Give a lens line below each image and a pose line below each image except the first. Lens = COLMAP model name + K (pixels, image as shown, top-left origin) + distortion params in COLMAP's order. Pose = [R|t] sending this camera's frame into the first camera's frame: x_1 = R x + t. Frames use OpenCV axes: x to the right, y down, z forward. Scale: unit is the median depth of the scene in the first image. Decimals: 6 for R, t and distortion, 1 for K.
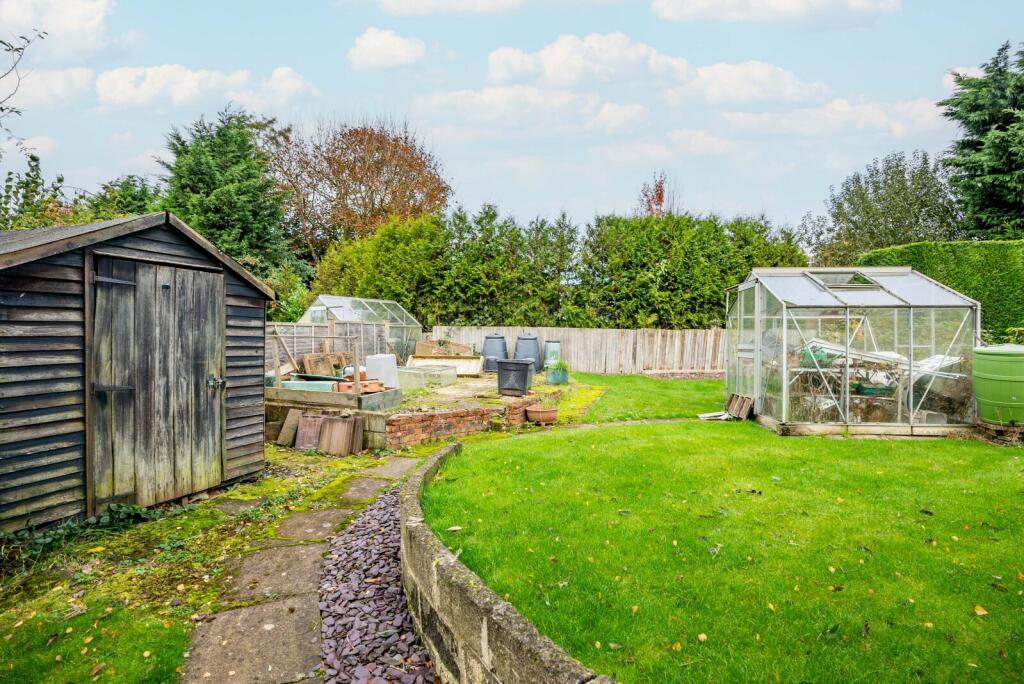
lens RADIAL K [[491.5, 0, 512.0], [0, 491.5, 342.0], [0, 0, 1]] dist [-0.000387, 0.000024]
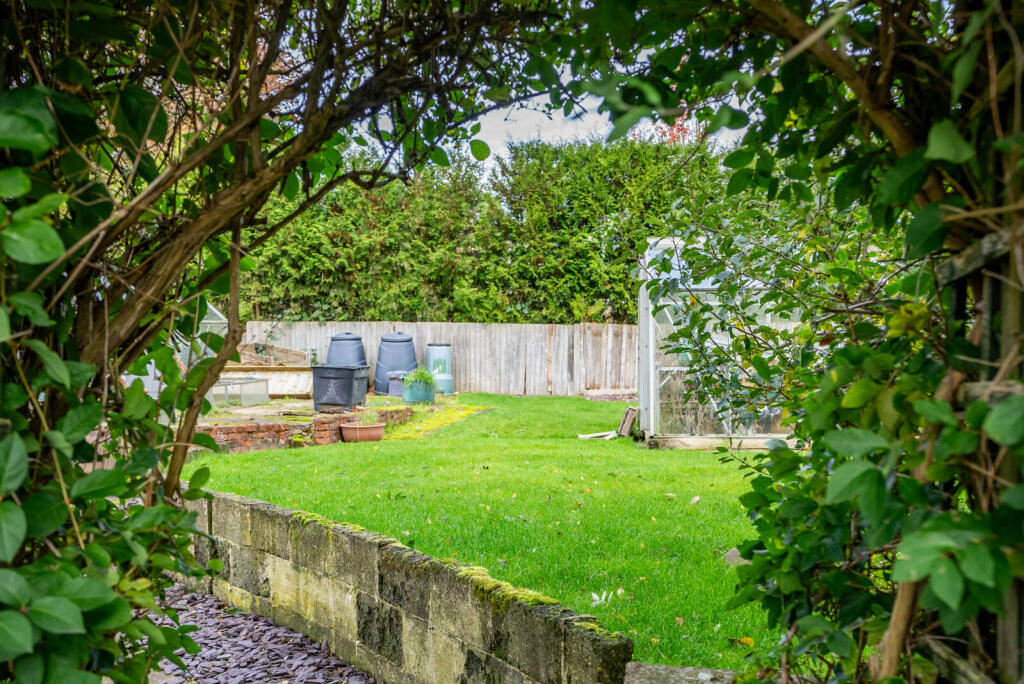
lens RADIAL K [[1163.4, 0, 512.0], [0, 1163.4, 342.0], [0, 0, 1]] dist [0.200815, 0.000993]
pose [[0.999970, -0.007099, 0.002957, 0.170700], [0.007159, 0.999759, -0.020776, 0.026911], [-0.002809, 0.020796, 0.999780, -0.483471]]
